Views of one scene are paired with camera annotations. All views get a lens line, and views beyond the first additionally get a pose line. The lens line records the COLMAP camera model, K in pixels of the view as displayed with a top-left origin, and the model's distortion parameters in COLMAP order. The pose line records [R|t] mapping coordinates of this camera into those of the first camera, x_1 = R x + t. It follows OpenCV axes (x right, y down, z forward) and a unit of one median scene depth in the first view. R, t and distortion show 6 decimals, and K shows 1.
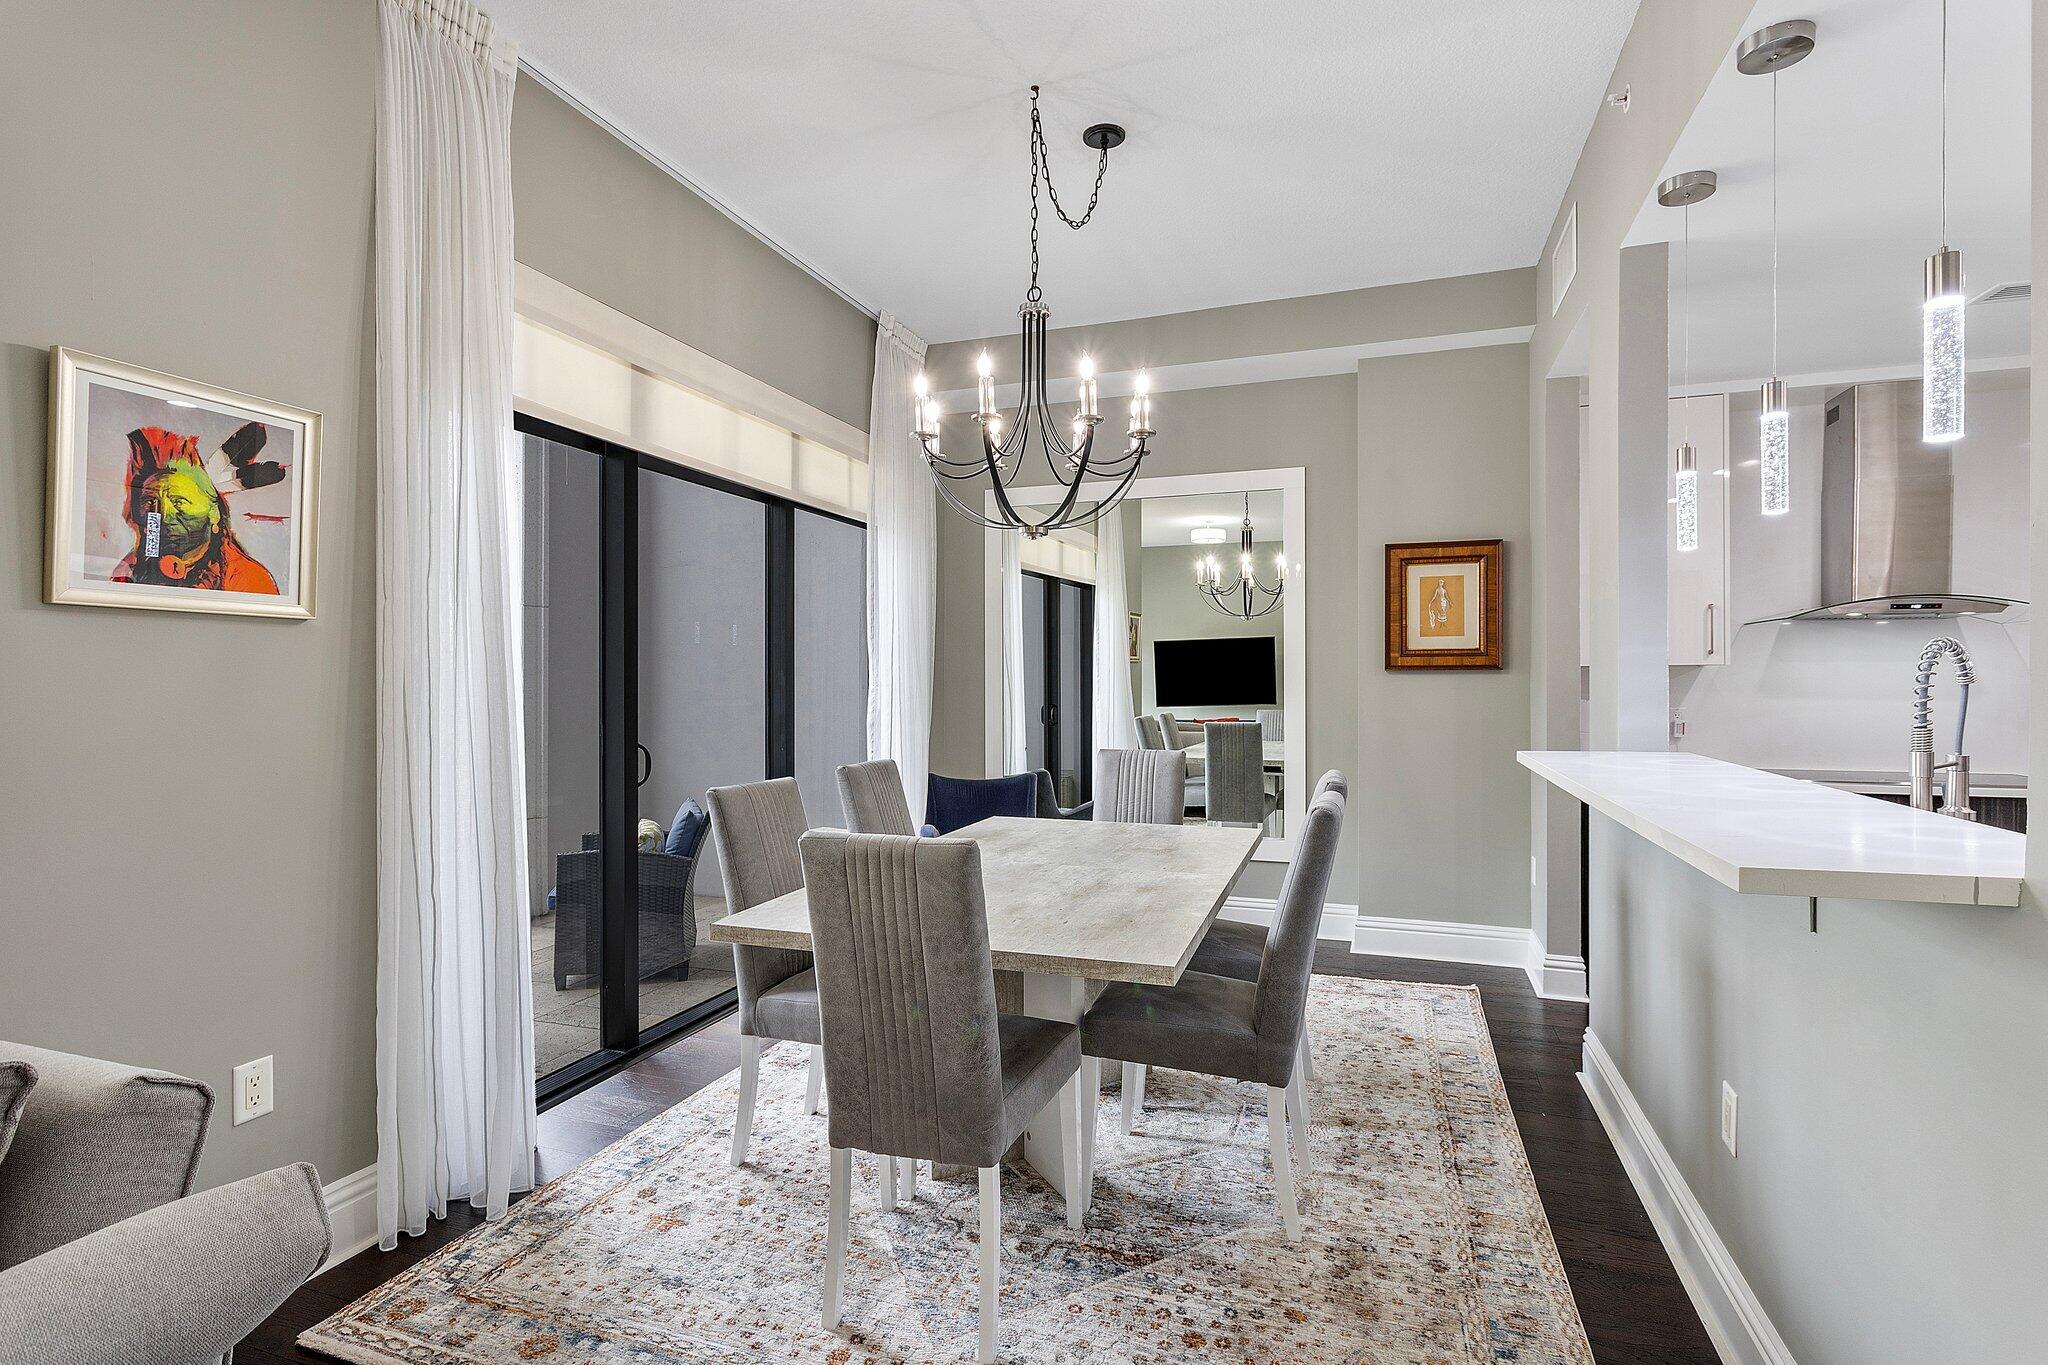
lens RADIAL K [[987.8, 0, 1018.7], [0, 987.8, 690.6], [0, 0, 1]] dist [0.000110, 0.000359]
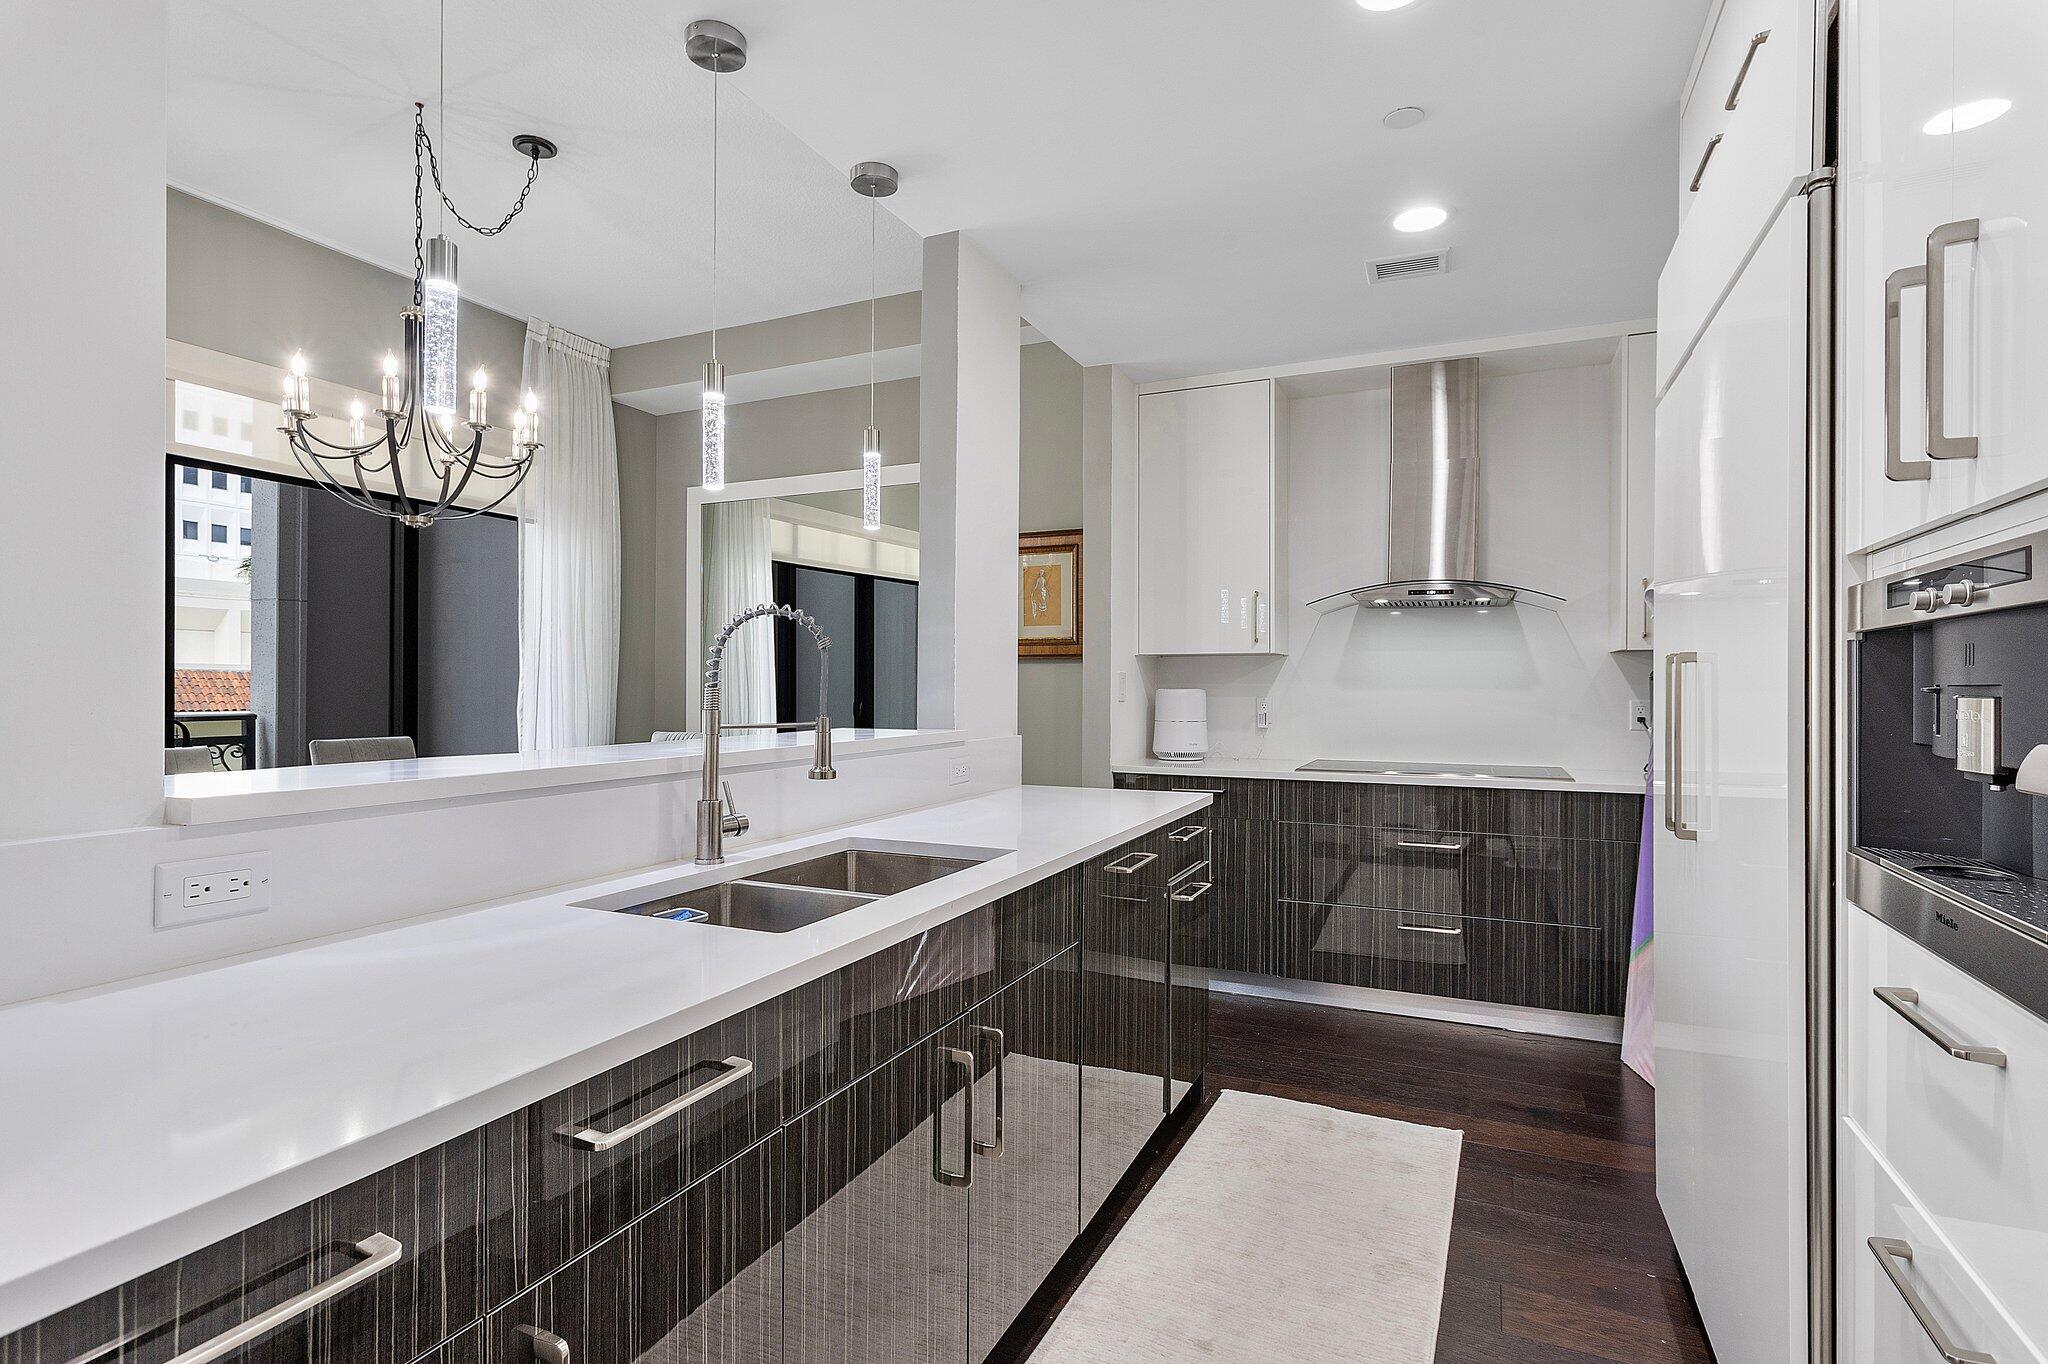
lens RADIAL K [[987.8, 0, 1018.7], [0, 987.8, 690.1], [0, 0, 1]] dist [0.000110, 0.000359]
pose [[0.995655, 0.007384, -0.092830, 0.525139], [-0.007675, 0.999967, -0.002770, 0.014672], [0.092806, 0.003470, 0.995678, -0.001507]]
